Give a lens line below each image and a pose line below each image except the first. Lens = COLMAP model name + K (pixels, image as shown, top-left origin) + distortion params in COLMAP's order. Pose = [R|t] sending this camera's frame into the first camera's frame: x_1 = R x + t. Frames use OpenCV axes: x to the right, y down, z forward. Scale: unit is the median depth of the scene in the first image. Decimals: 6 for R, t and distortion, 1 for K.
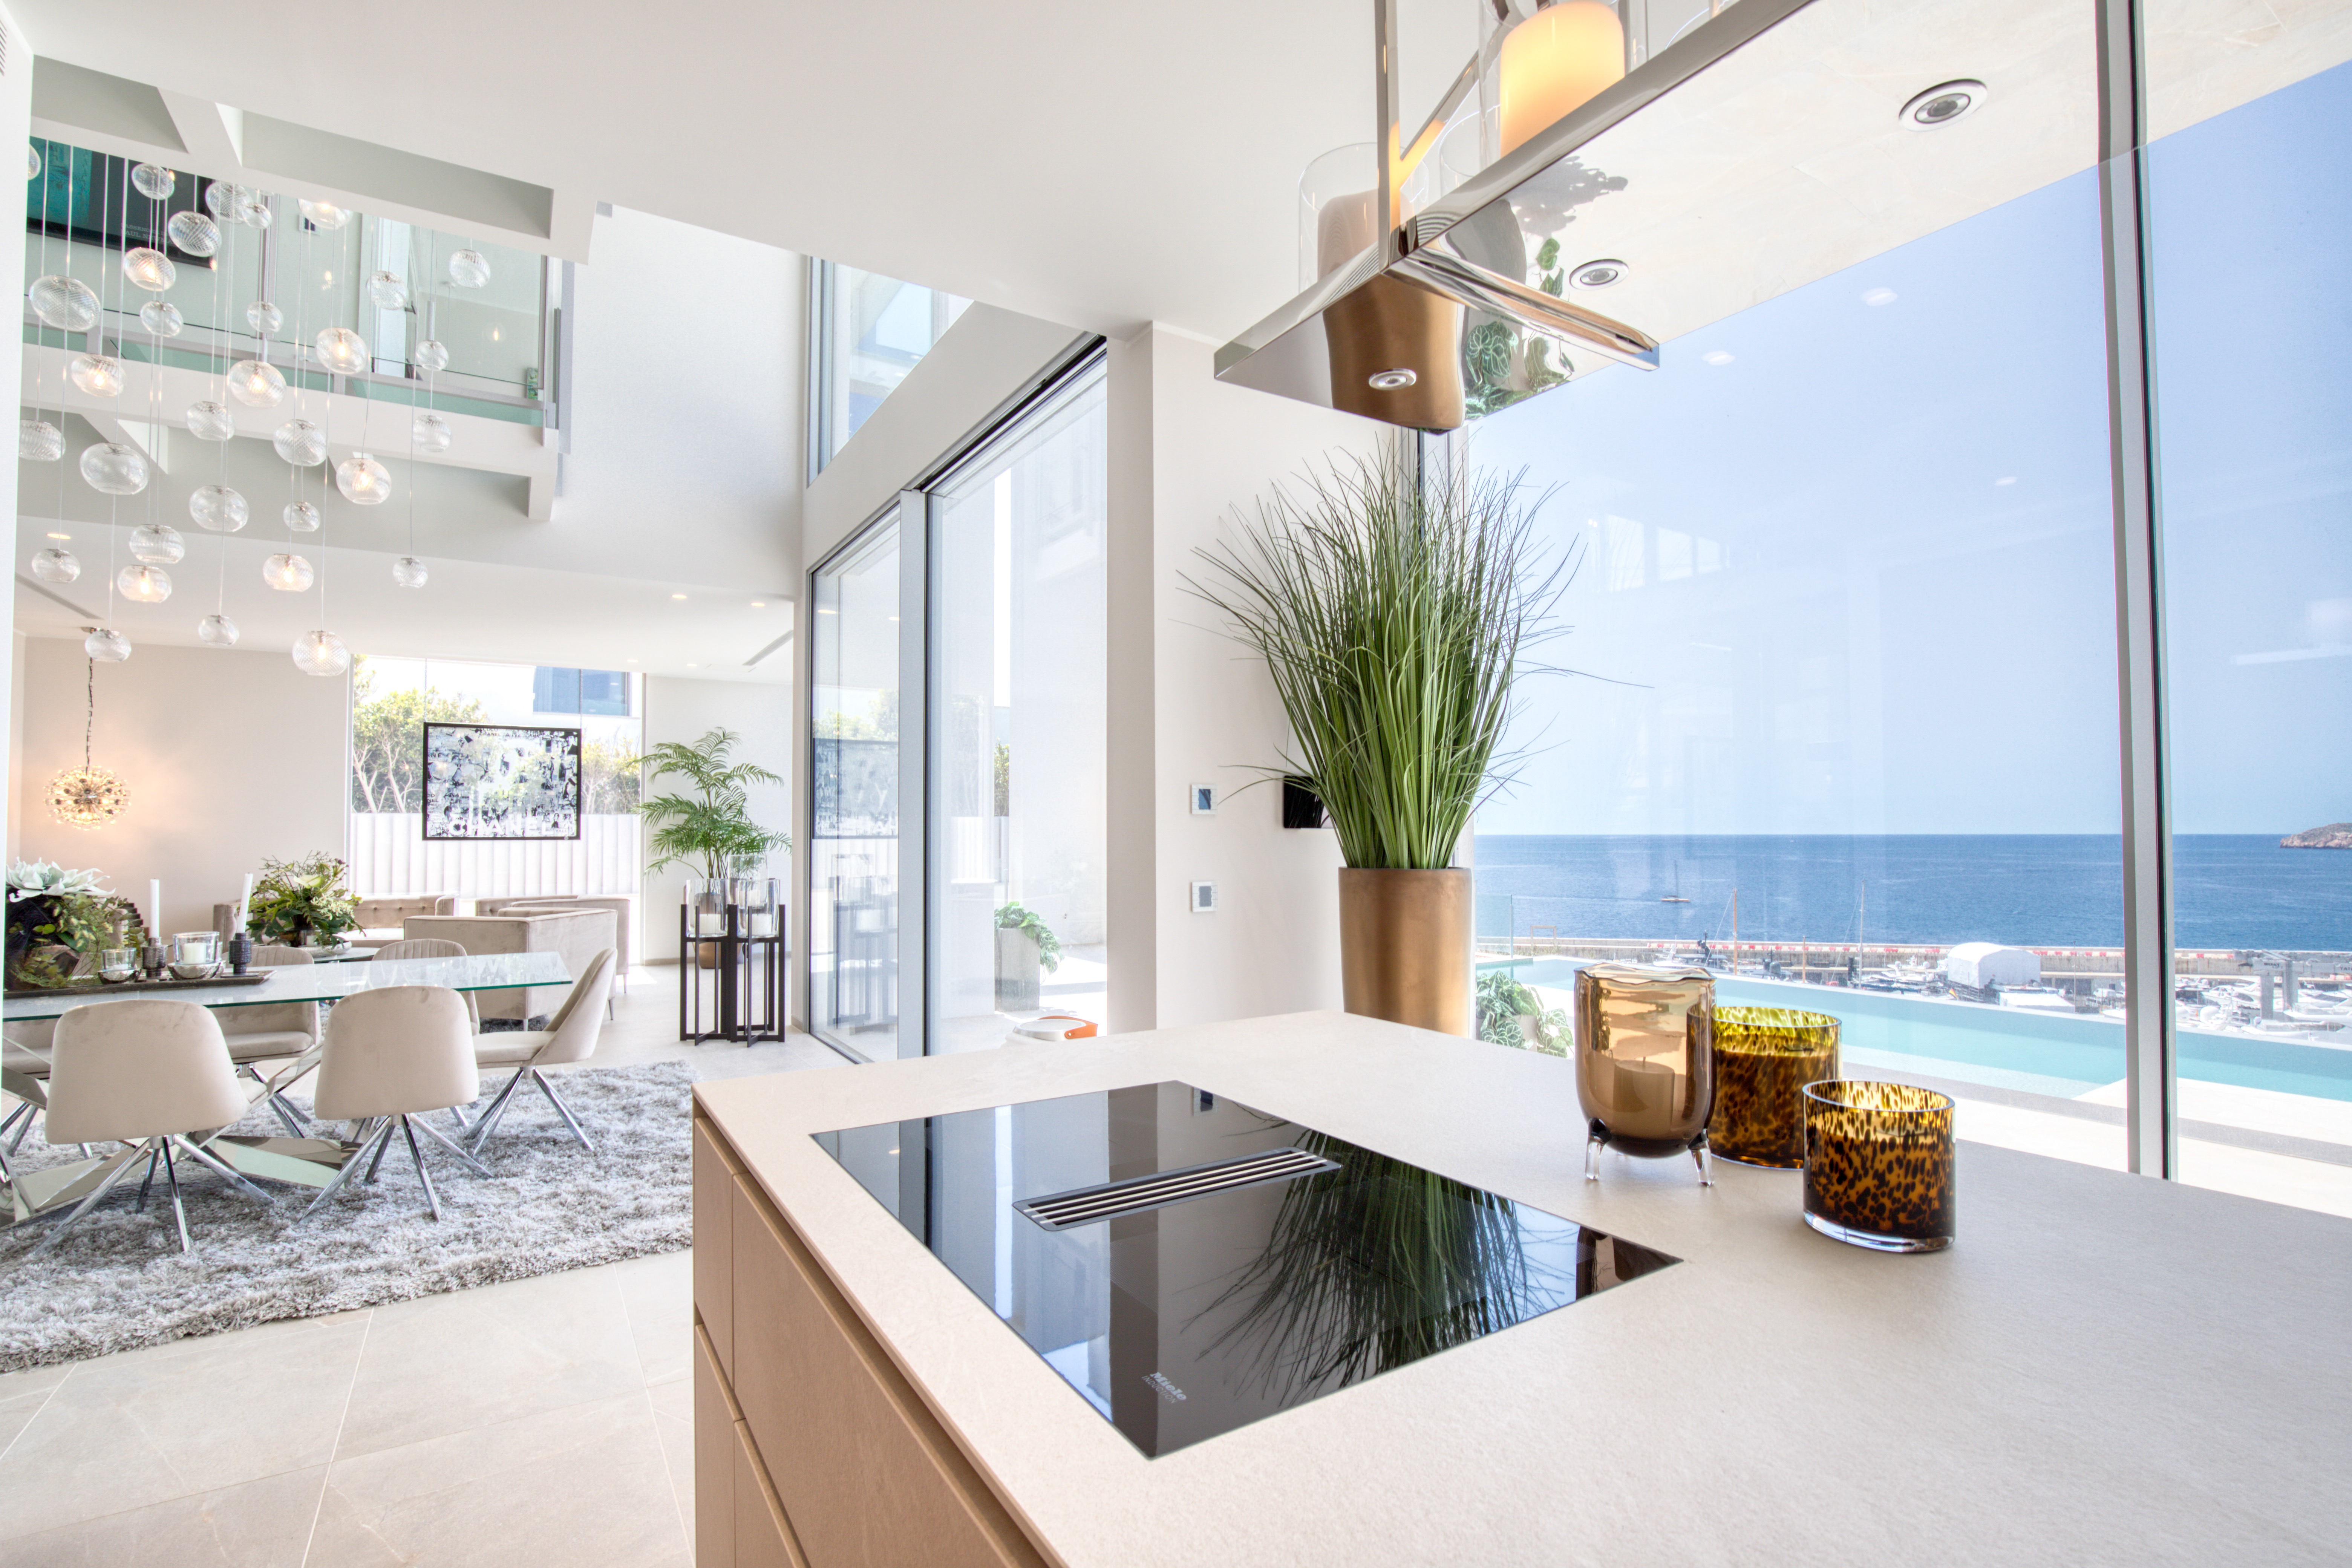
lens RADIAL K [[1077.5, 0, 1183.5], [0, 1077.5, 801.7], [0, 0, 1]] dist [-0.039098, 0.008111]
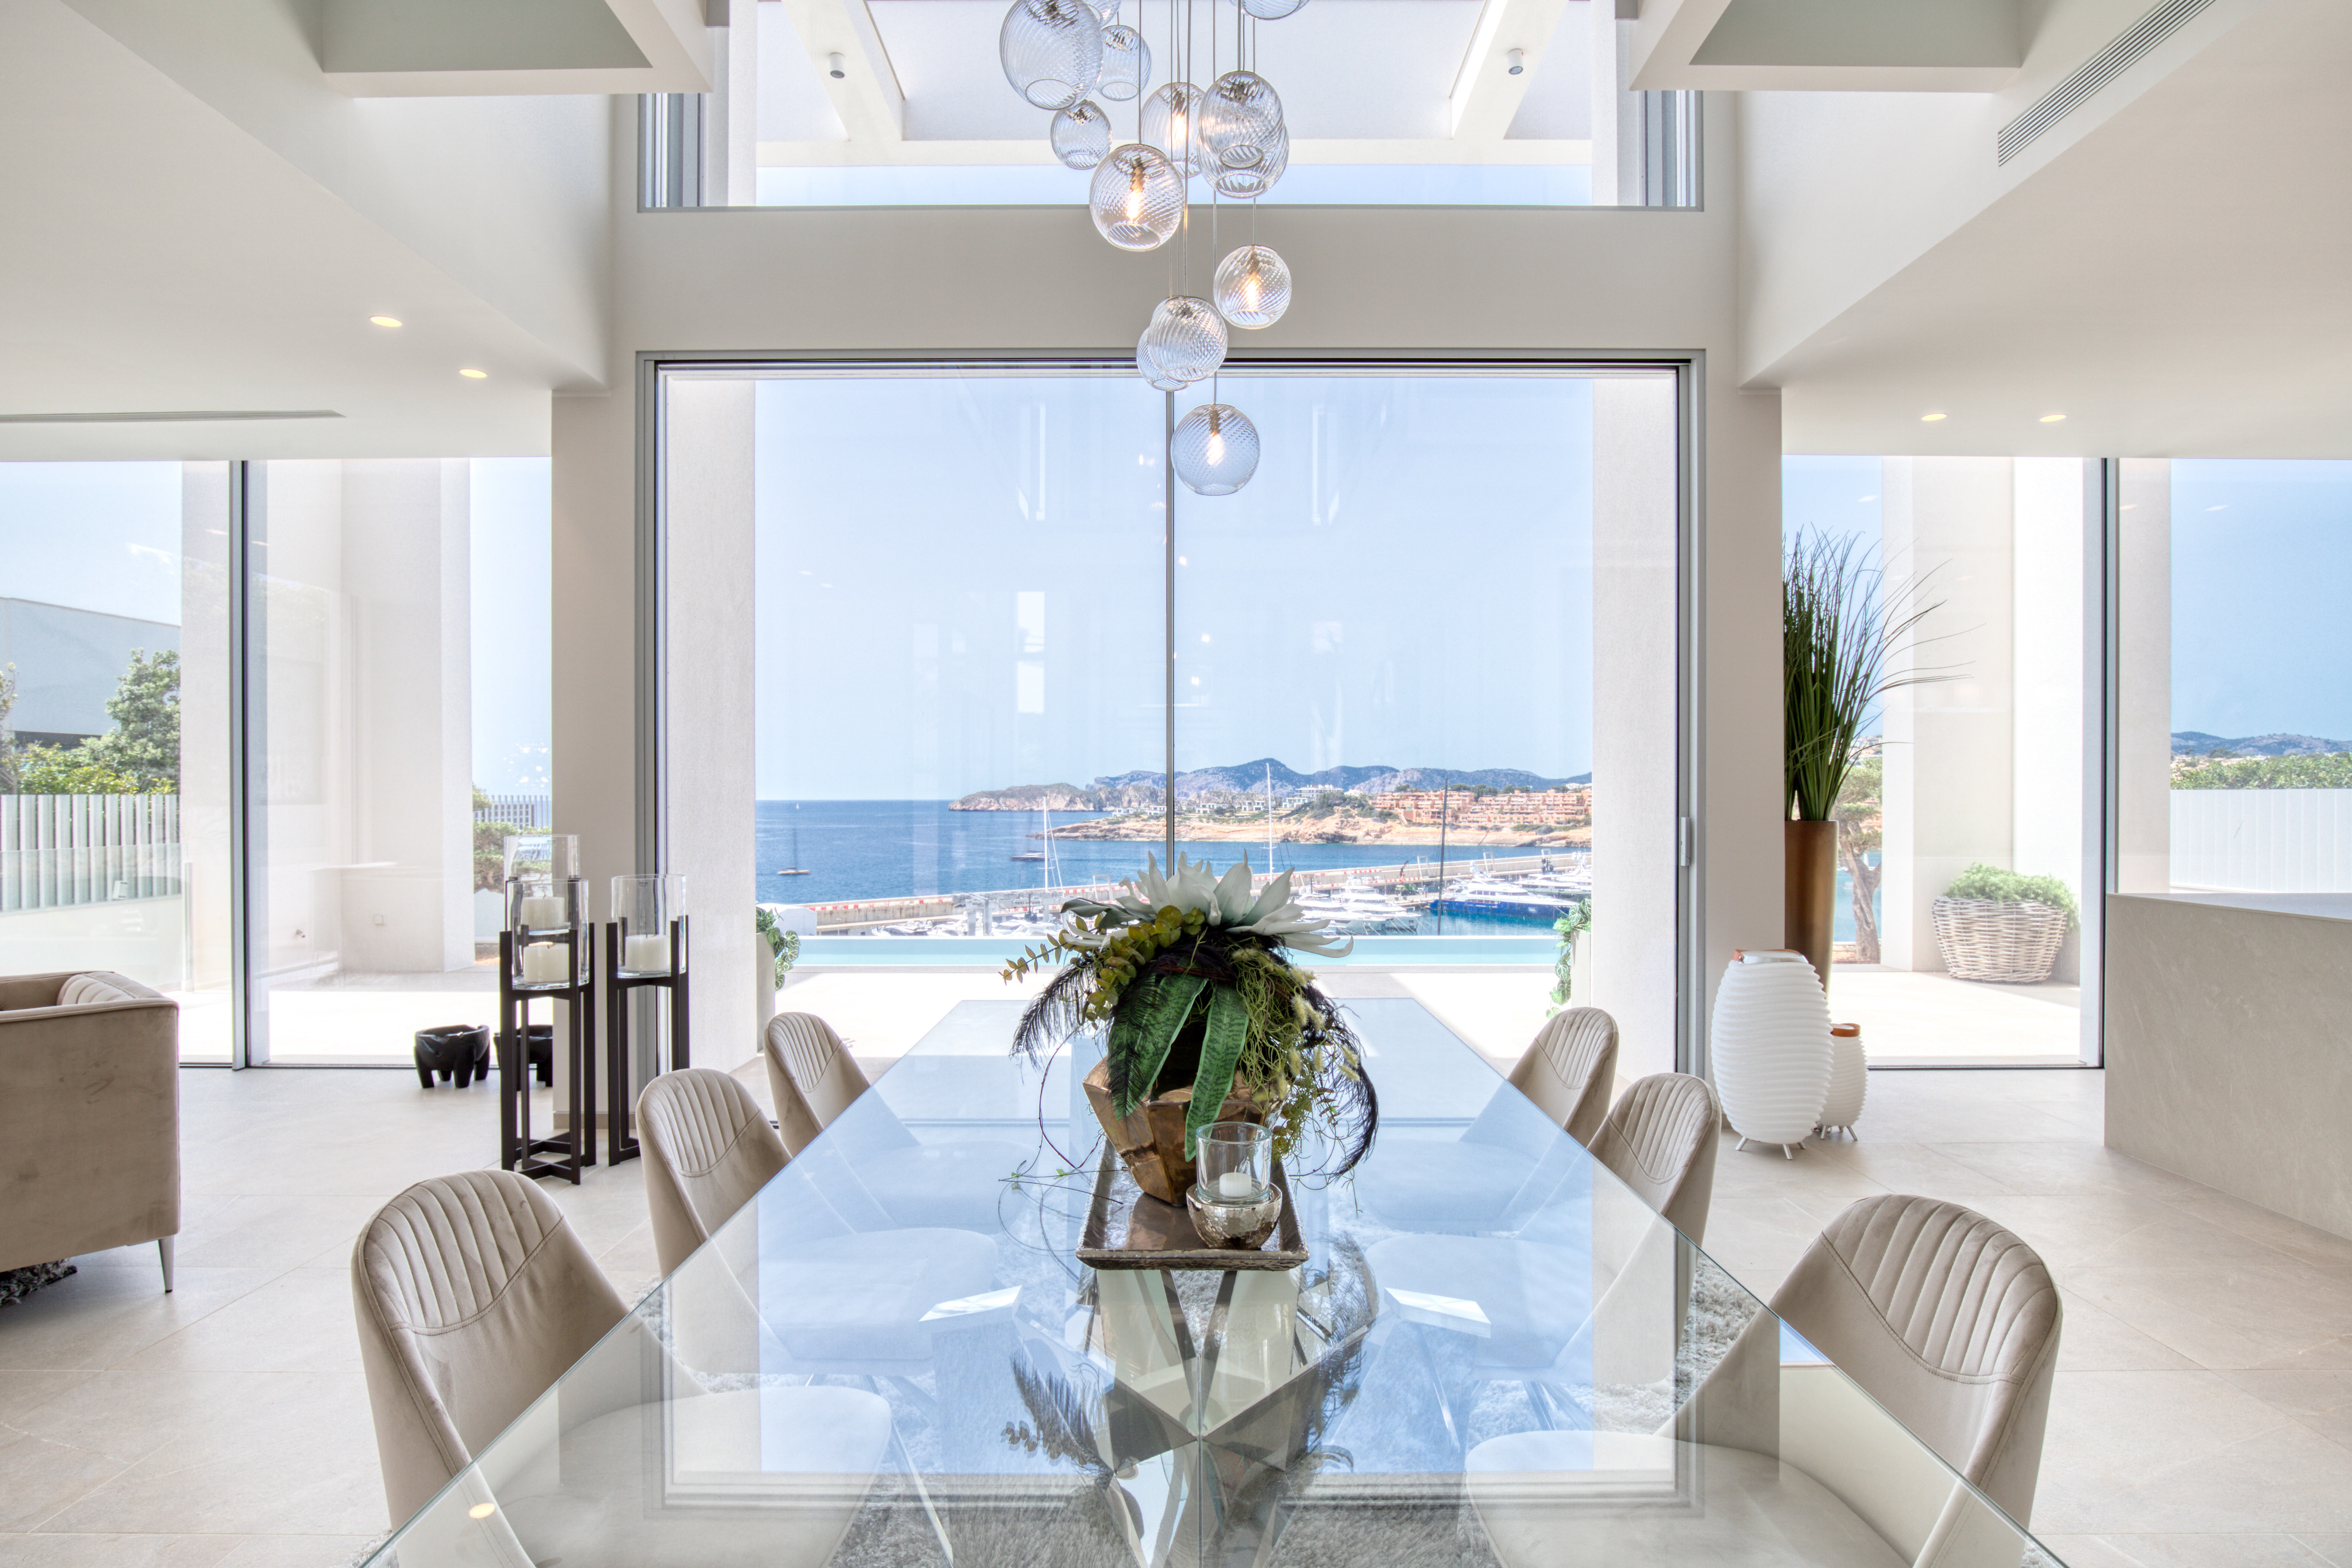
lens RADIAL K [[1207.6, 0, 1177.5], [0, 1207.6, 791.2], [0, 0, 1]] dist [-0.003862, -0.000430]
pose [[0.527844, 0.004856, 0.849327, -0.534811], [-0.024395, 0.999658, 0.009445, 0.008584], [-0.848991, -0.025704, 0.527782, 0.259397]]
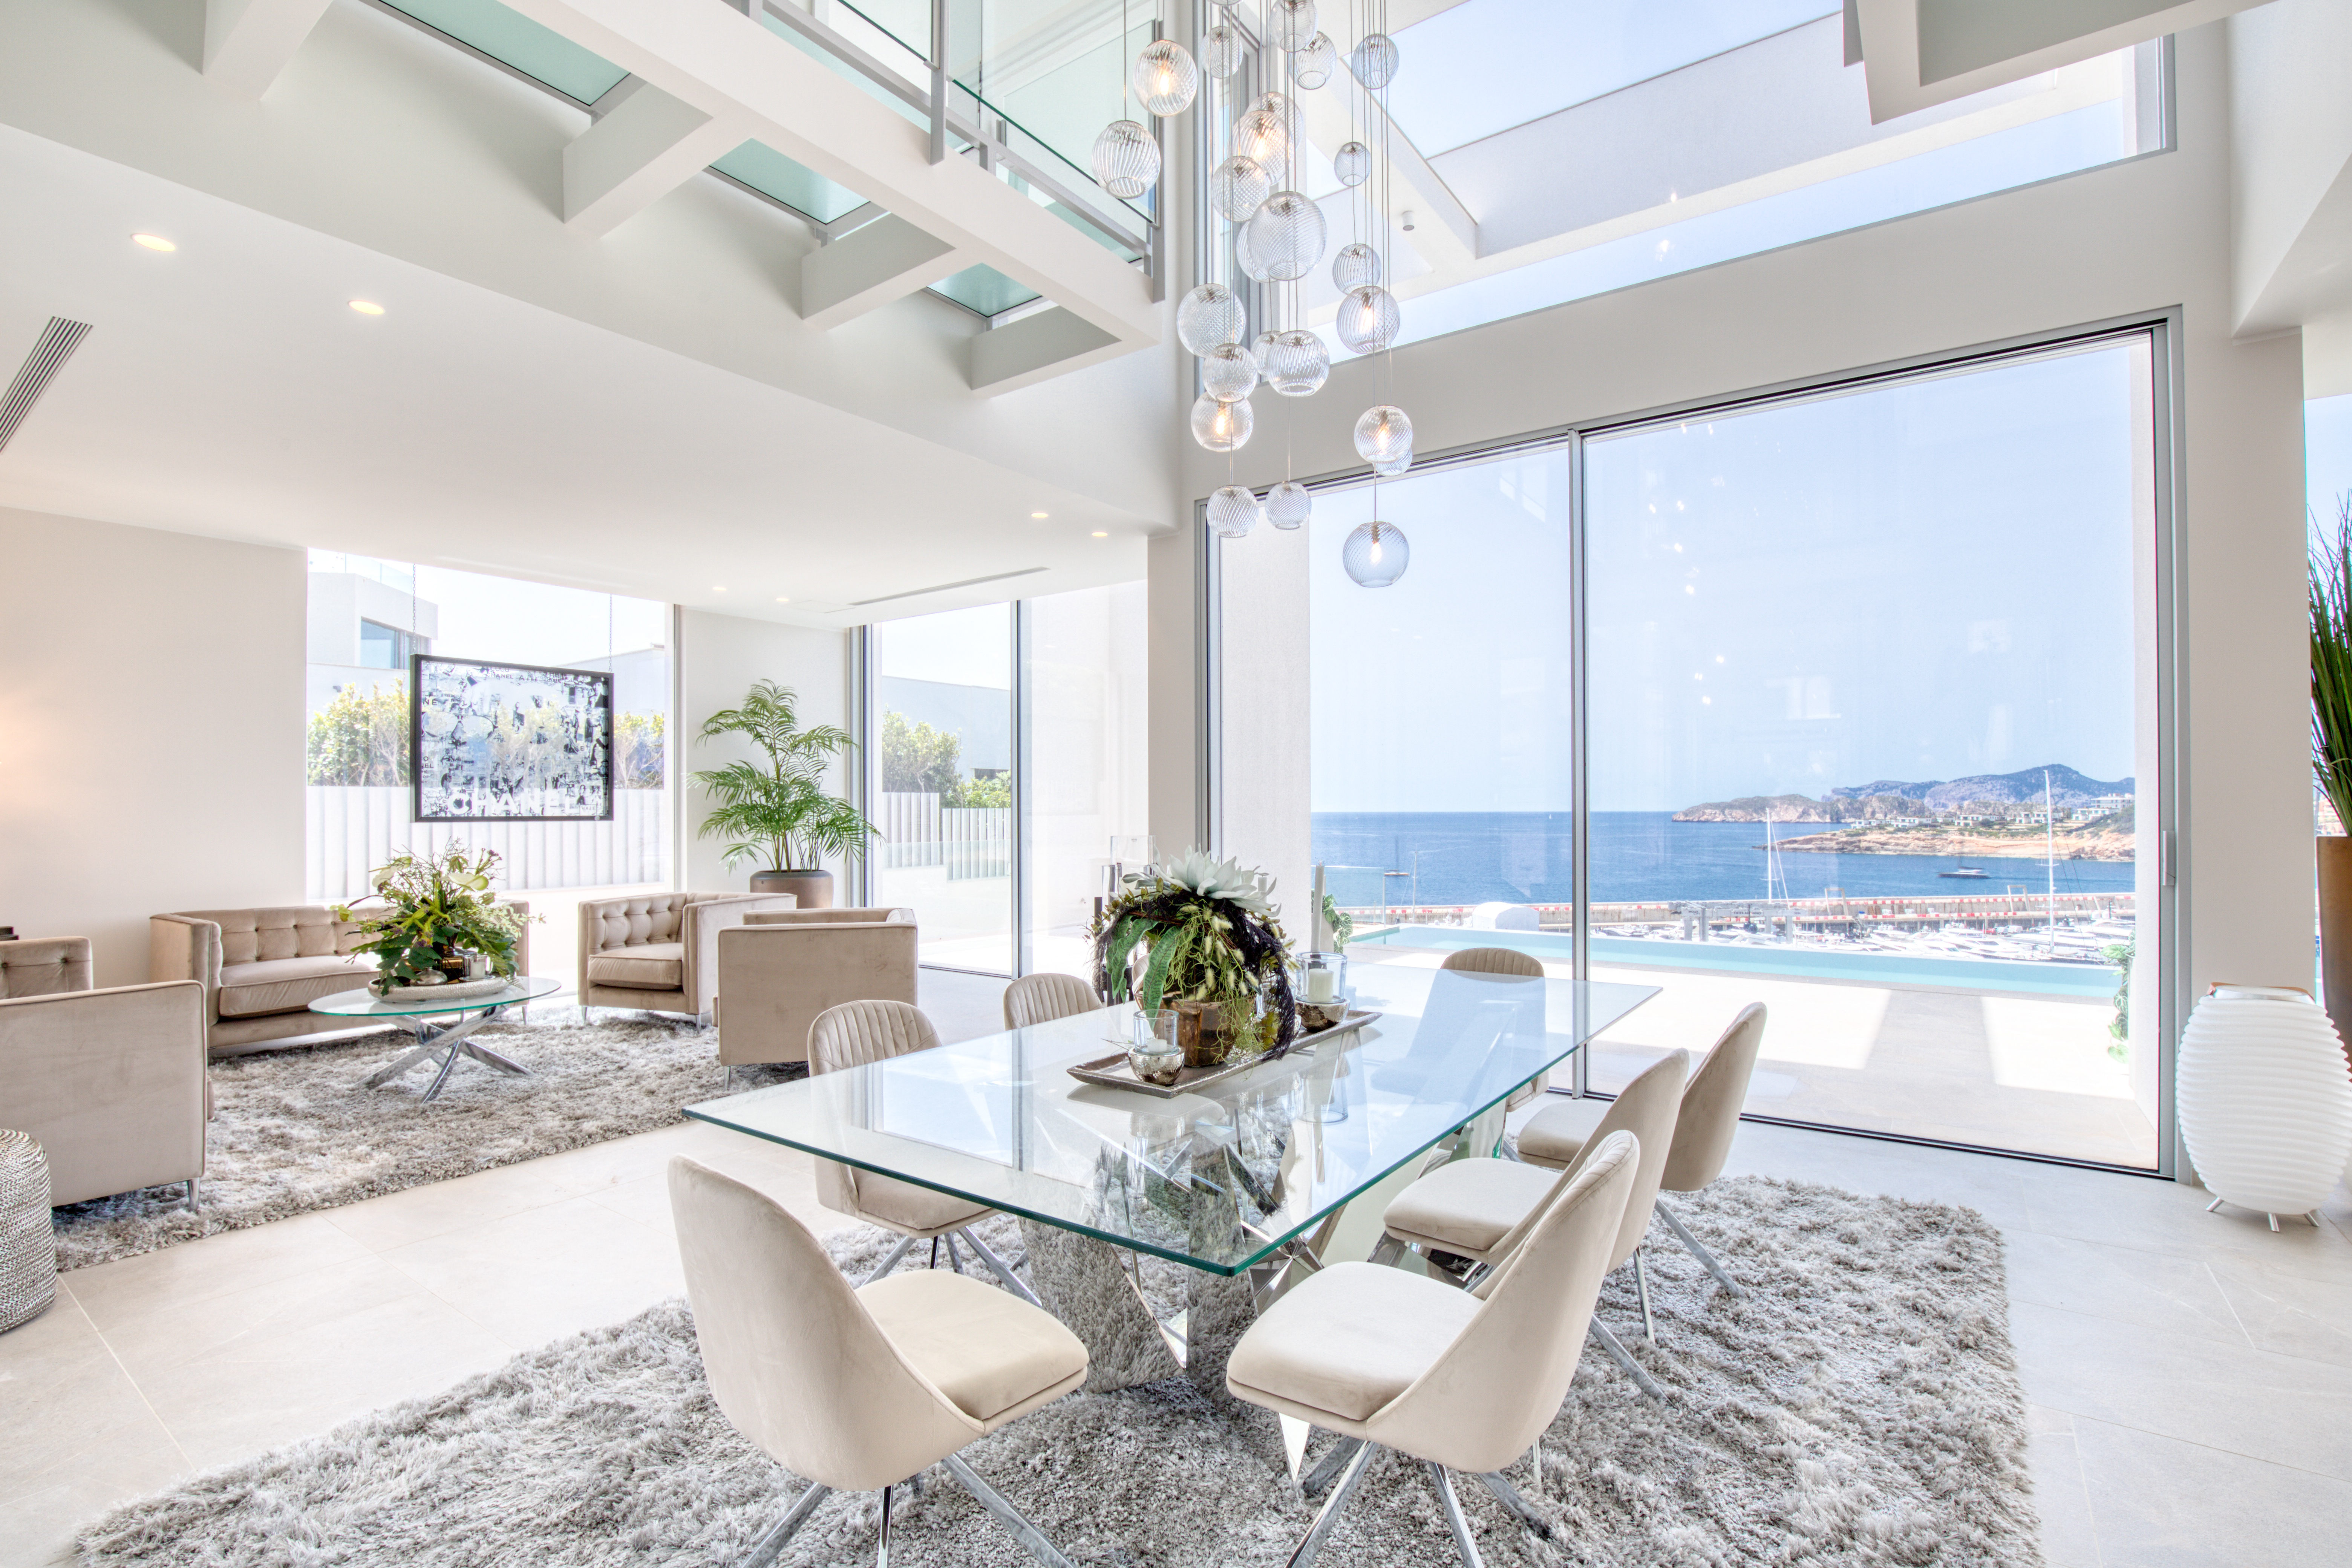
lens RADIAL K [[1077.5, 0, 1183.5], [0, 1077.5, 801.7], [0, 0, 1]] dist [-0.039098, 0.008111]
pose [[0.922610, 0.002075, 0.385730, -0.487675], [-0.009989, 0.999779, 0.018514, 0.004627], [-0.385606, -0.020935, 0.922426, 0.144074]]
